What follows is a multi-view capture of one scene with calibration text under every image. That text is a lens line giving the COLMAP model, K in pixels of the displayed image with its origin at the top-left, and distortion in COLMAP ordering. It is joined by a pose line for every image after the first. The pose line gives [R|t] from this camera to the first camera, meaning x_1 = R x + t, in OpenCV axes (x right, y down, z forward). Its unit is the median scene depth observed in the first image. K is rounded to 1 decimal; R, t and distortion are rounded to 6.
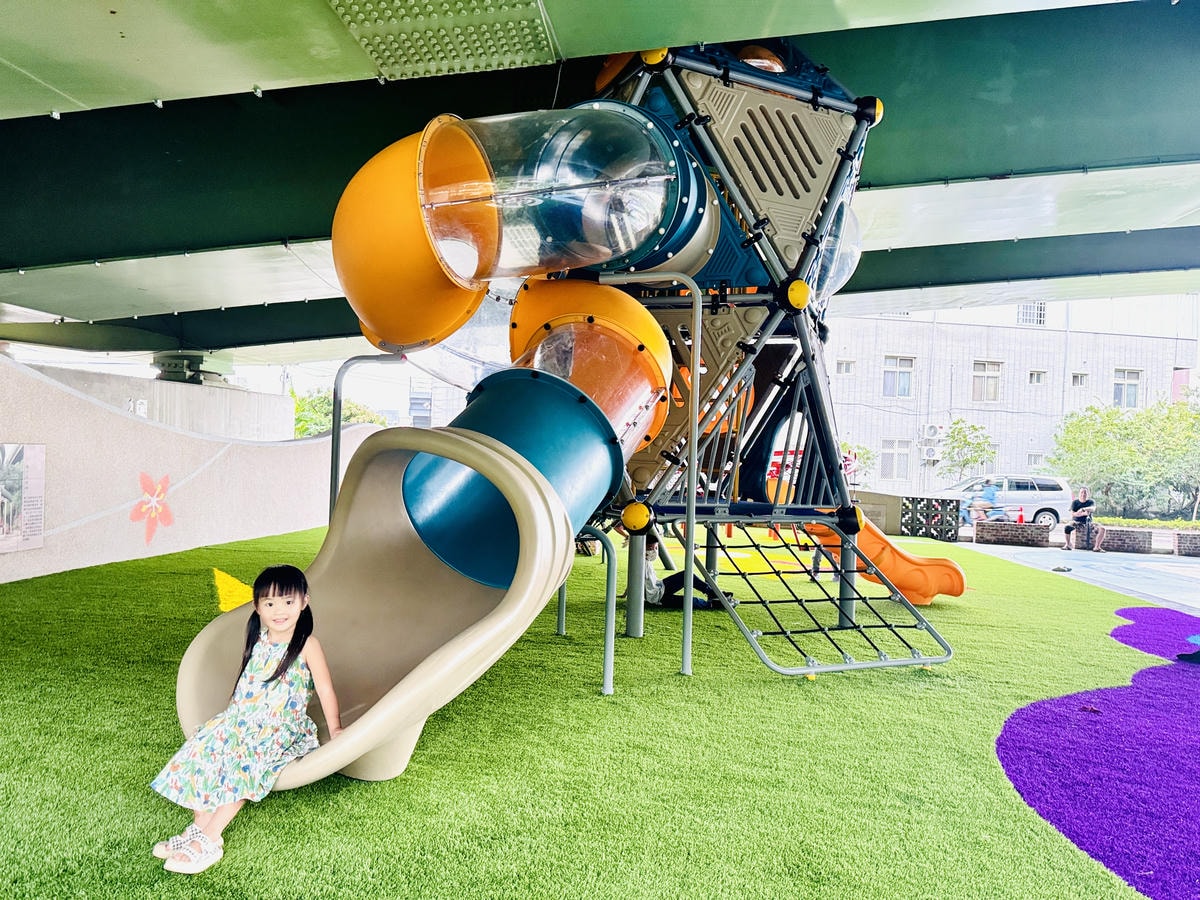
lens RADIAL K [[823.8, 0, 595.7], [0, 823.8, 465.0], [0, 0, 1]] dist [0.073265, -0.098171]
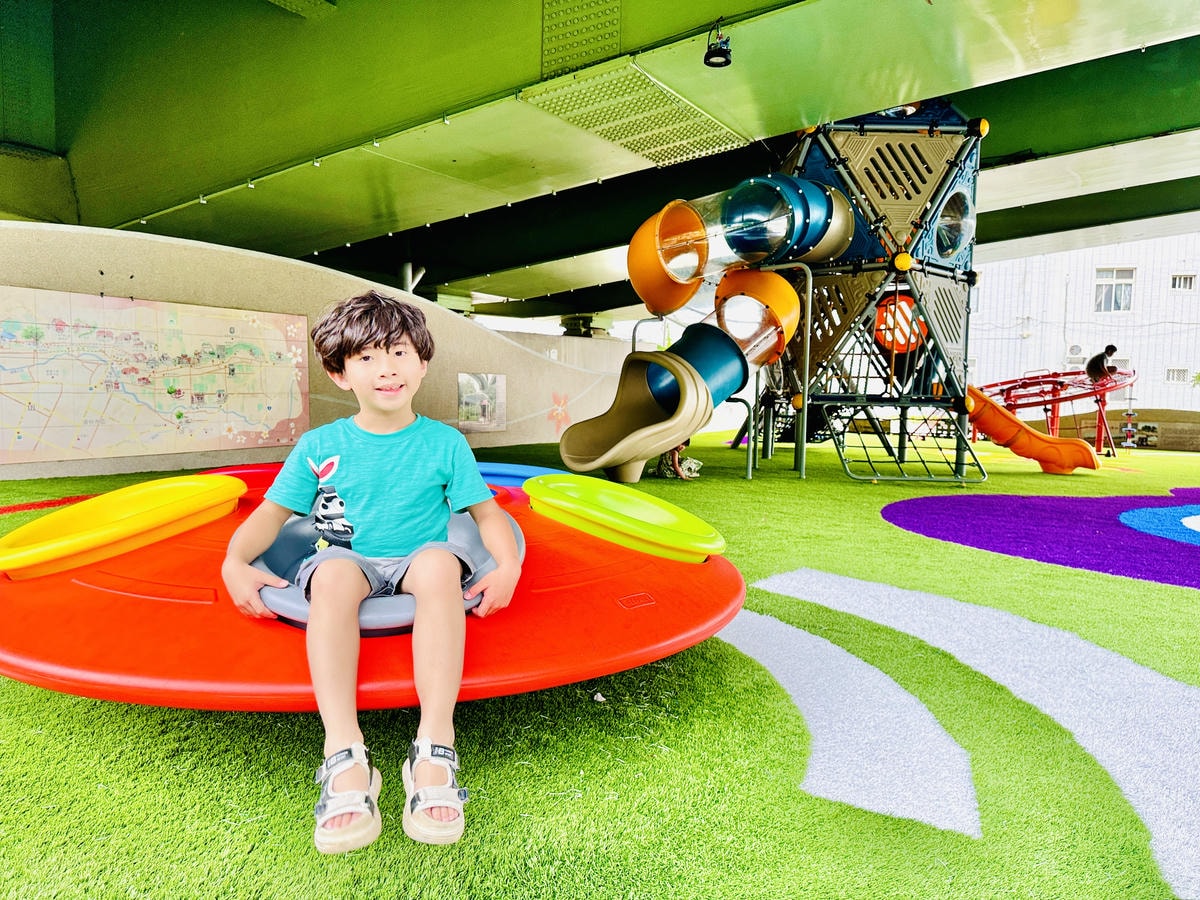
lens RADIAL K [[785.5, 0, 600.0], [0, 785.5, 450.0], [0, 0, 1]] dist [0.021331, -0.048128]
pose [[0.902676, 0.010768, -0.430186, 0.362135], [0.014218, 0.998395, 0.054826, 0.066133], [0.430086, -0.055607, 0.901074, -0.634482]]
